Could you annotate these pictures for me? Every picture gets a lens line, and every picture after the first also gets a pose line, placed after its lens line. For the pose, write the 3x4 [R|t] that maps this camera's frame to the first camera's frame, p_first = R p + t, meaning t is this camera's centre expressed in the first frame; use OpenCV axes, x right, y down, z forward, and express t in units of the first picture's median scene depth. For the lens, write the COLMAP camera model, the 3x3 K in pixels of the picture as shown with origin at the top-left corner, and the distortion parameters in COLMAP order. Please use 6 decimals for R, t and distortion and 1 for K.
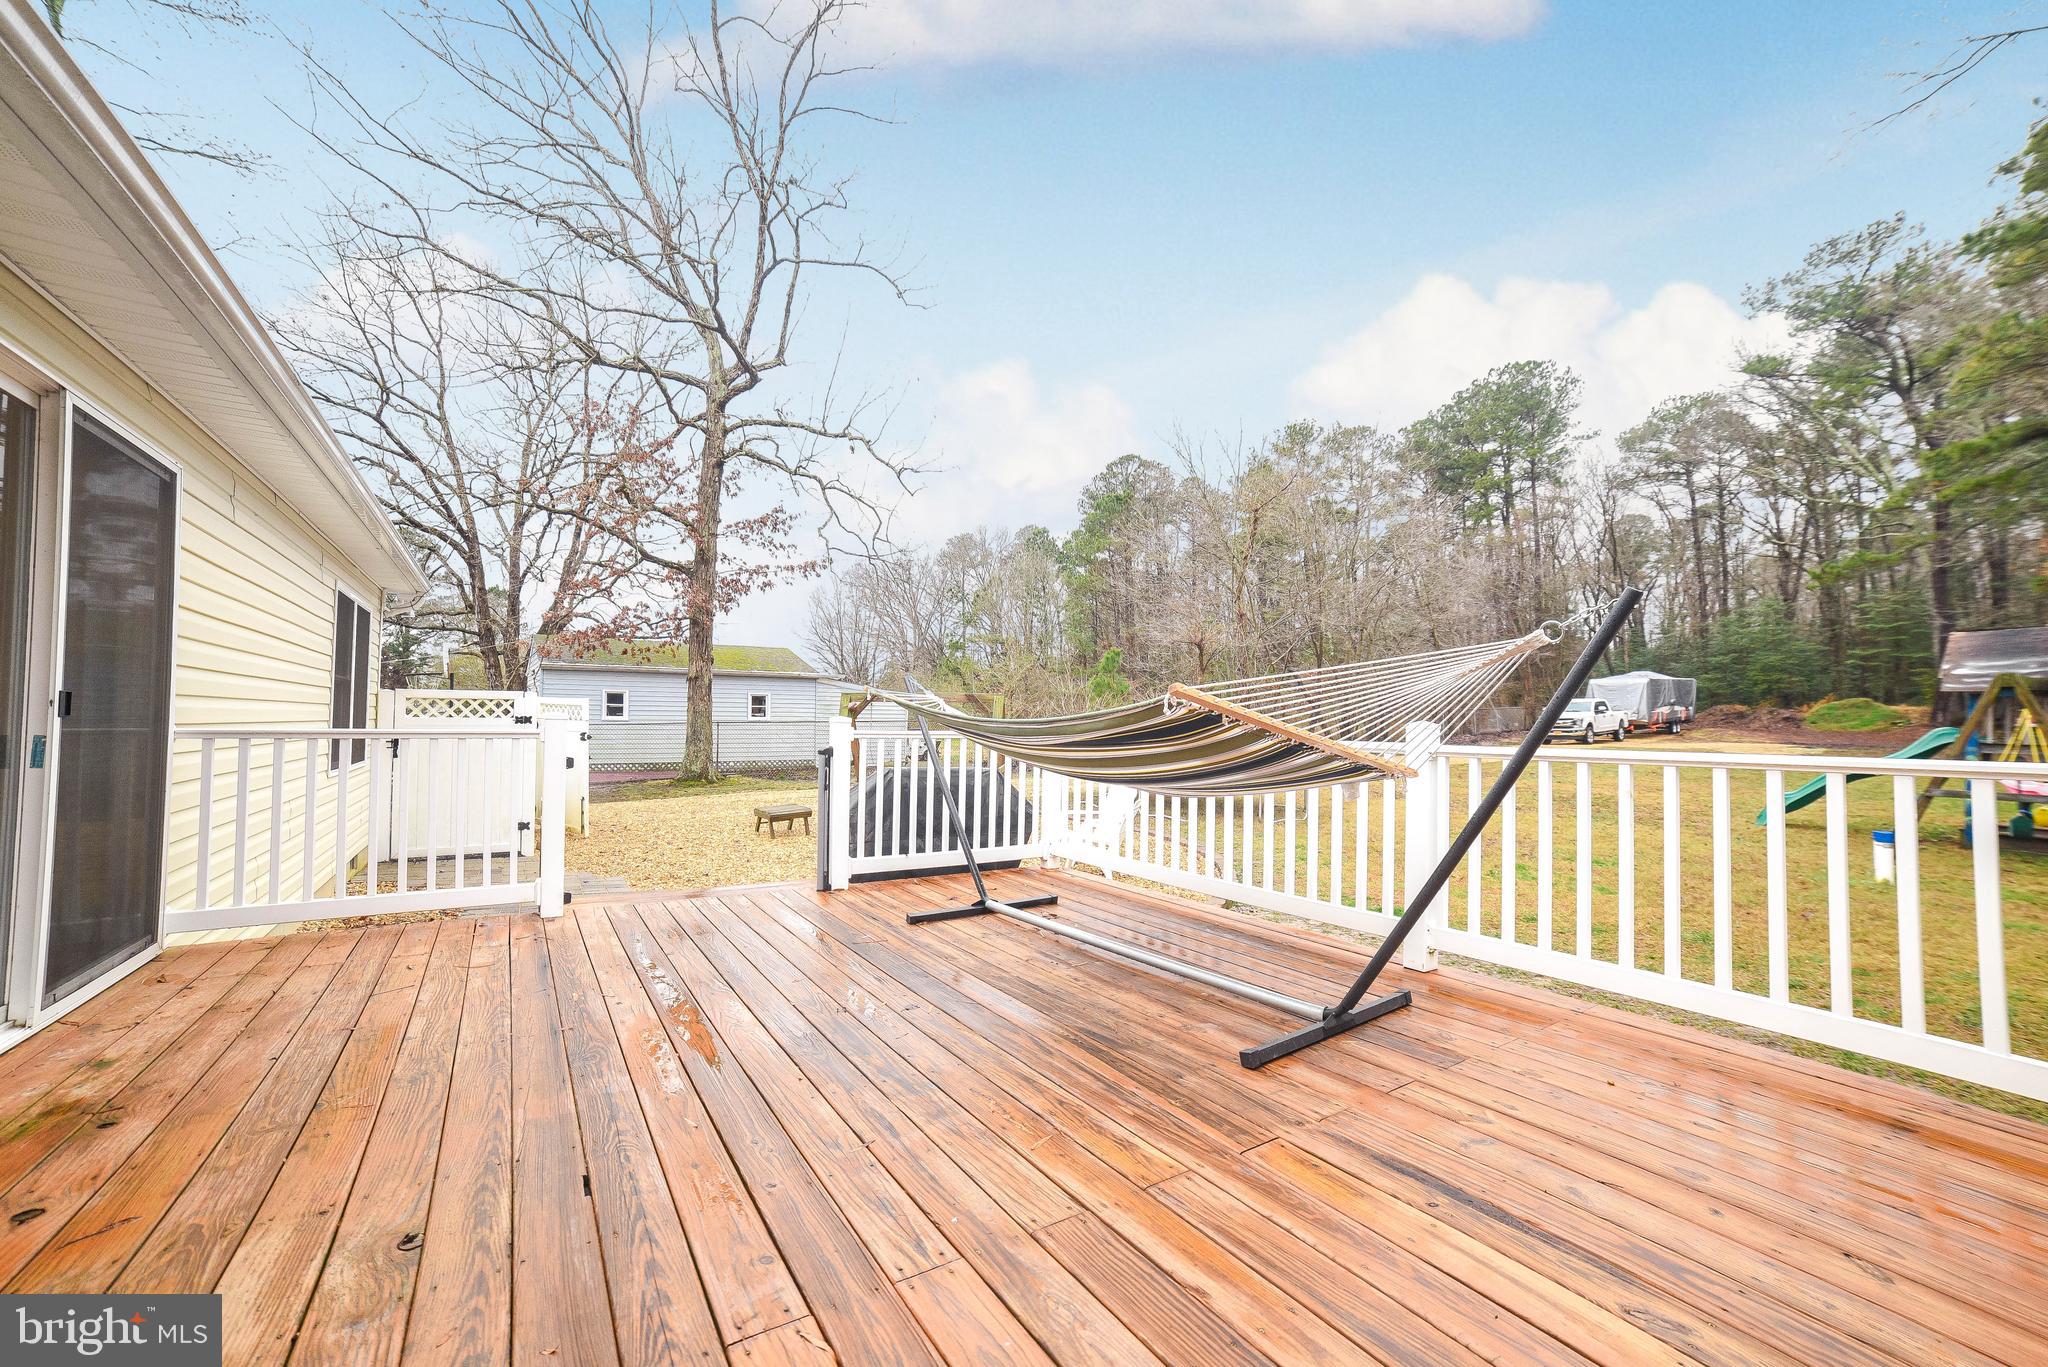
lens RADIAL K [[815.2, 0, 1024.7], [0, 815.2, 694.9], [0, 0, 1]] dist [-0.039388, 0.005787]
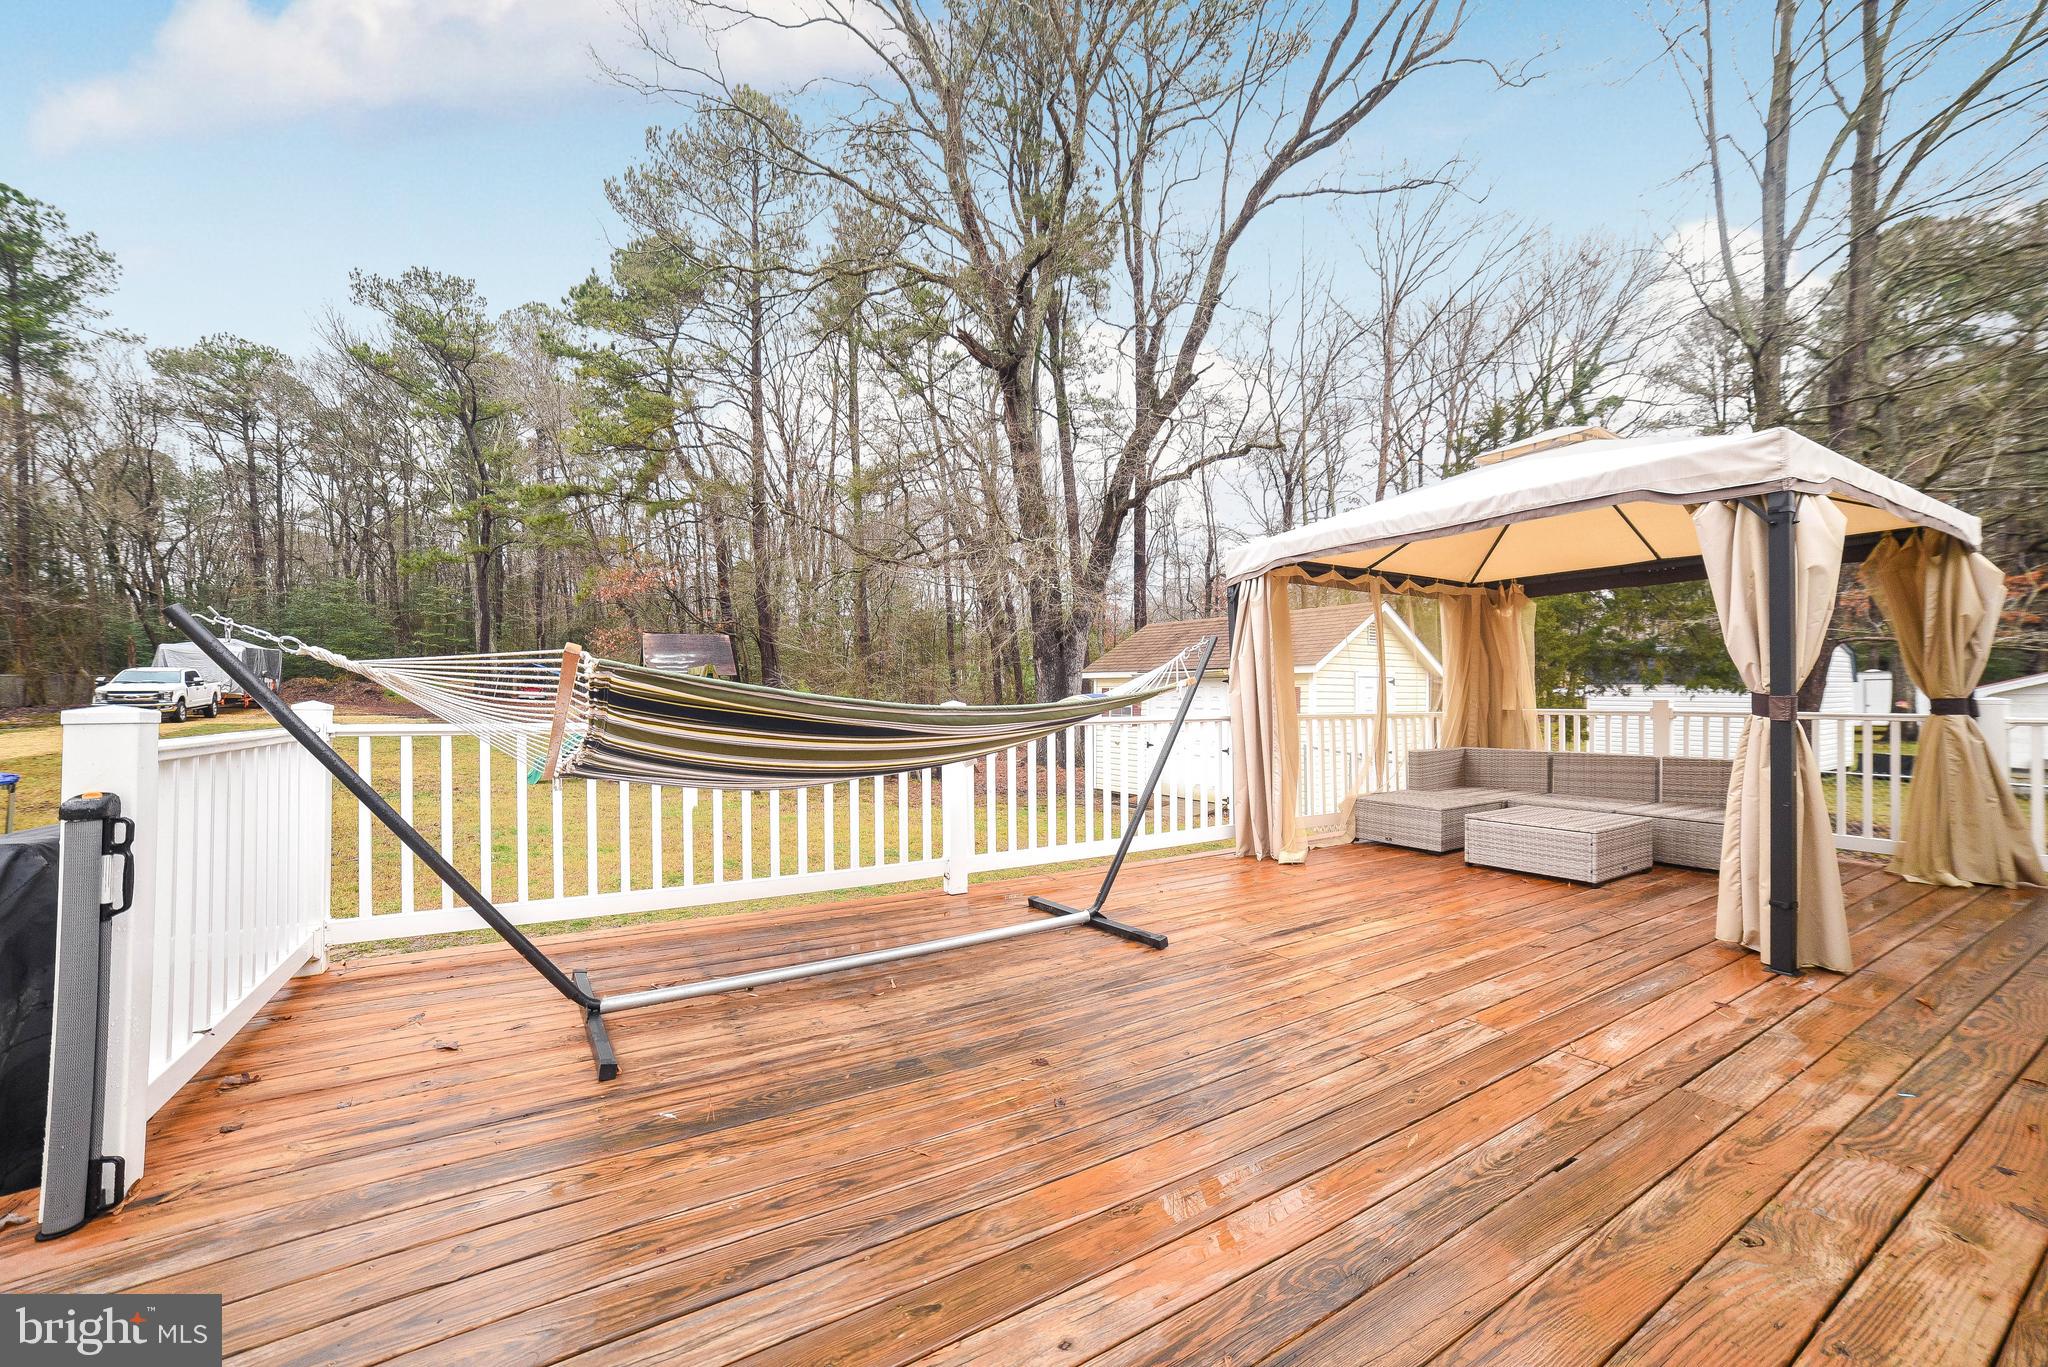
lens RADIAL K [[815.2, 0, 1030.5], [0, 815.2, 686.6], [0, 0, 1]] dist [-0.039388, 0.005787]
pose [[-0.007037, 0.014764, 0.999866, -0.724804], [-0.038271, 0.999154, -0.015023, 0.021514], [-0.999243, -0.038372, -0.006466, 0.793103]]
